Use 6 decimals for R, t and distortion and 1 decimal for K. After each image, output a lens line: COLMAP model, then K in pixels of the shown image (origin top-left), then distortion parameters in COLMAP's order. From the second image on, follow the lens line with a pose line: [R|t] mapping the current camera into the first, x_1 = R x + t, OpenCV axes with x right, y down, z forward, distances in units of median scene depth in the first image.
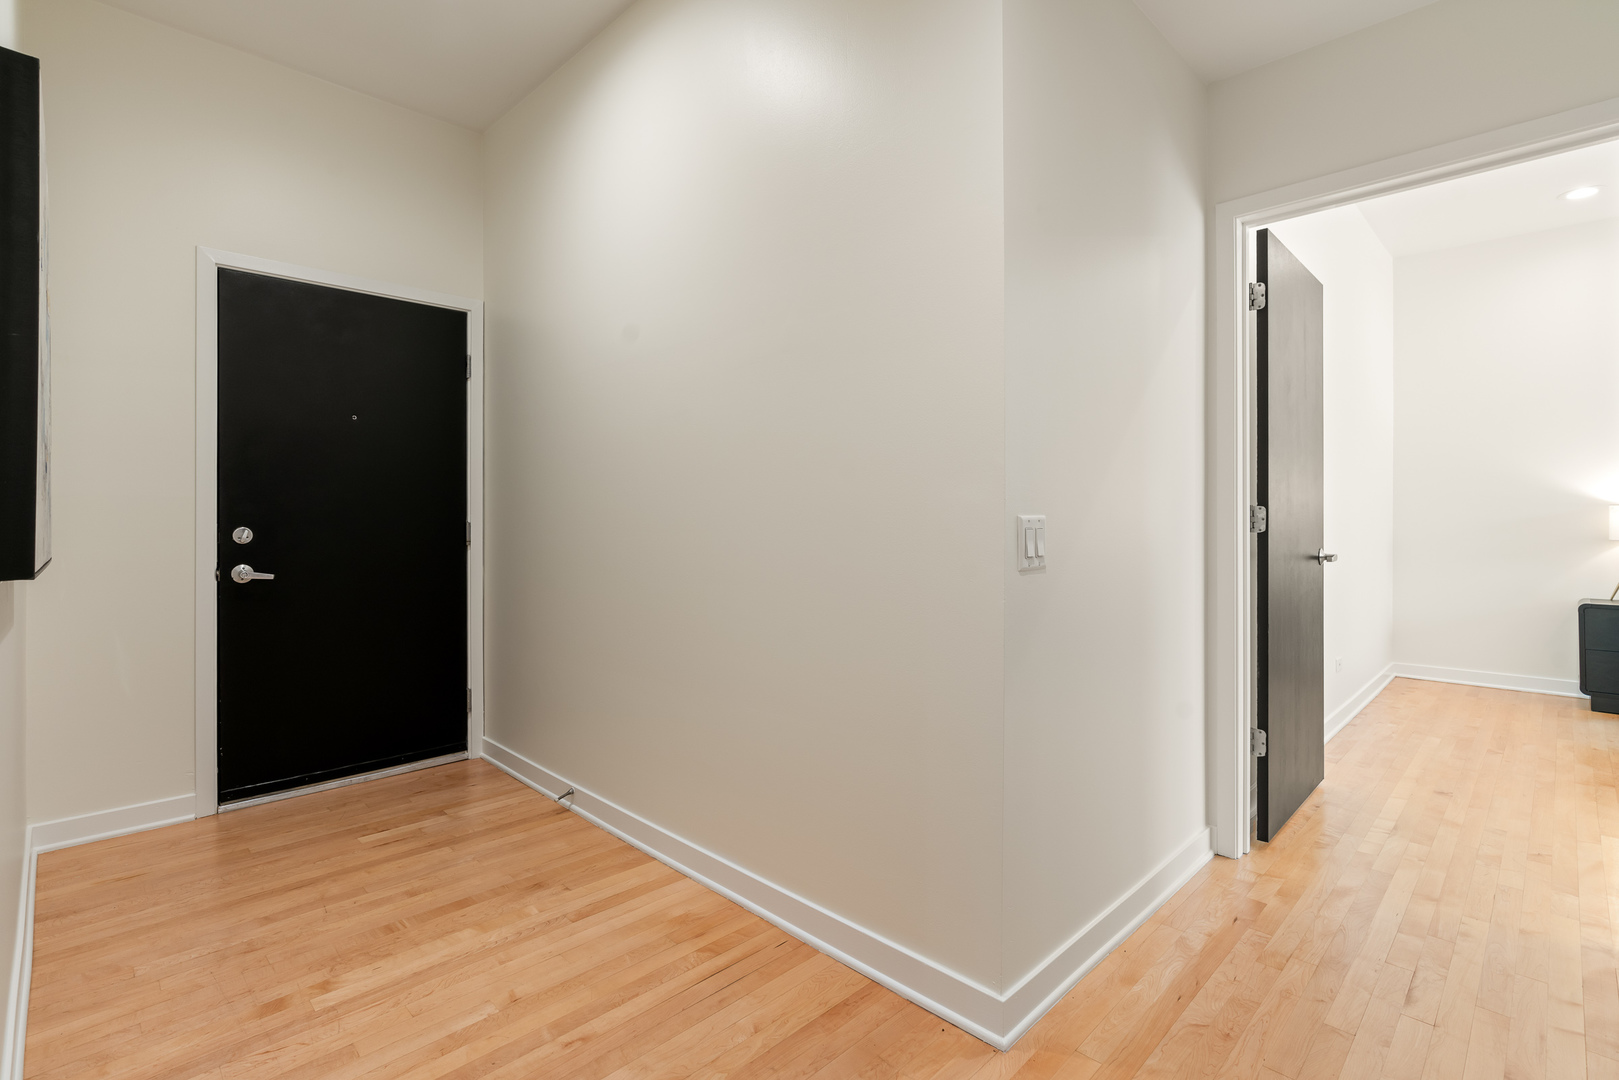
lens RADIAL K [[750.4, 0, 808.2], [0, 750.4, 524.9], [0, 0, 1]] dist [-0.017612, 0.008525]
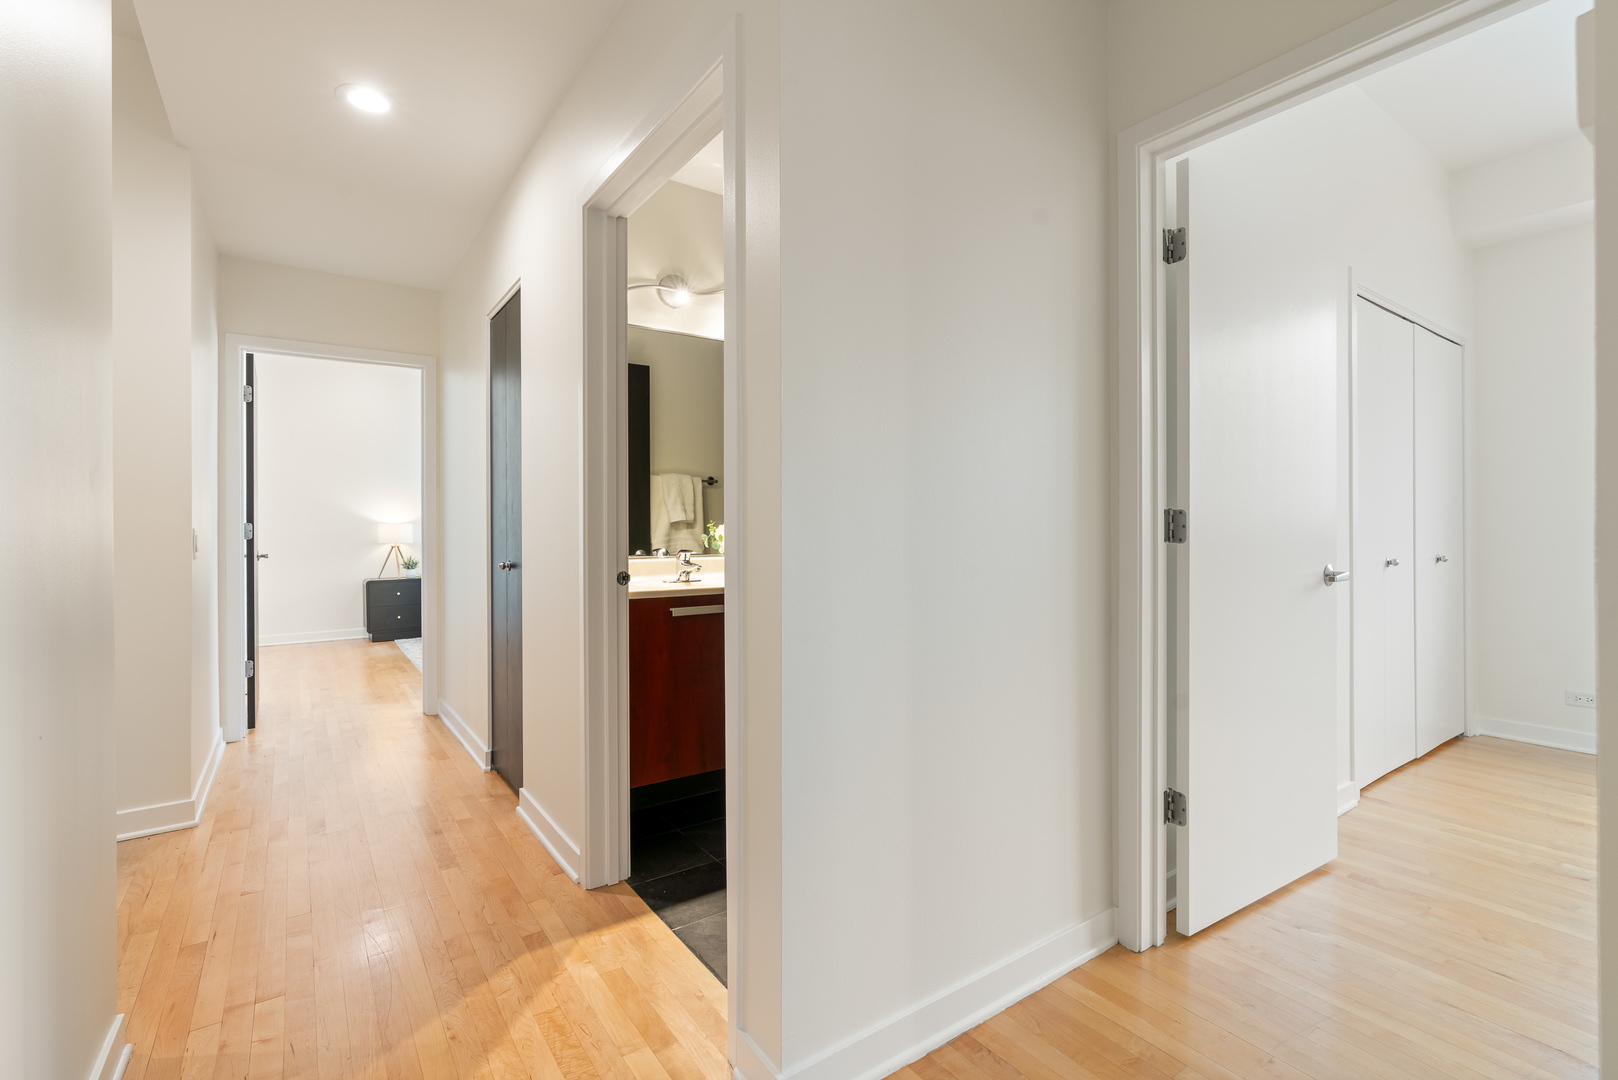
lens RADIAL K [[750.0, 0, 807.7], [0, 750.0, 524.9], [0, 0, 1]] dist [-0.017612, 0.008525]
pose [[0.170600, 0.006673, 0.985318, -0.788474], [0.011604, 0.999894, -0.008781, 0.007525], [-0.985272, 0.012931, 0.170505, -0.479821]]
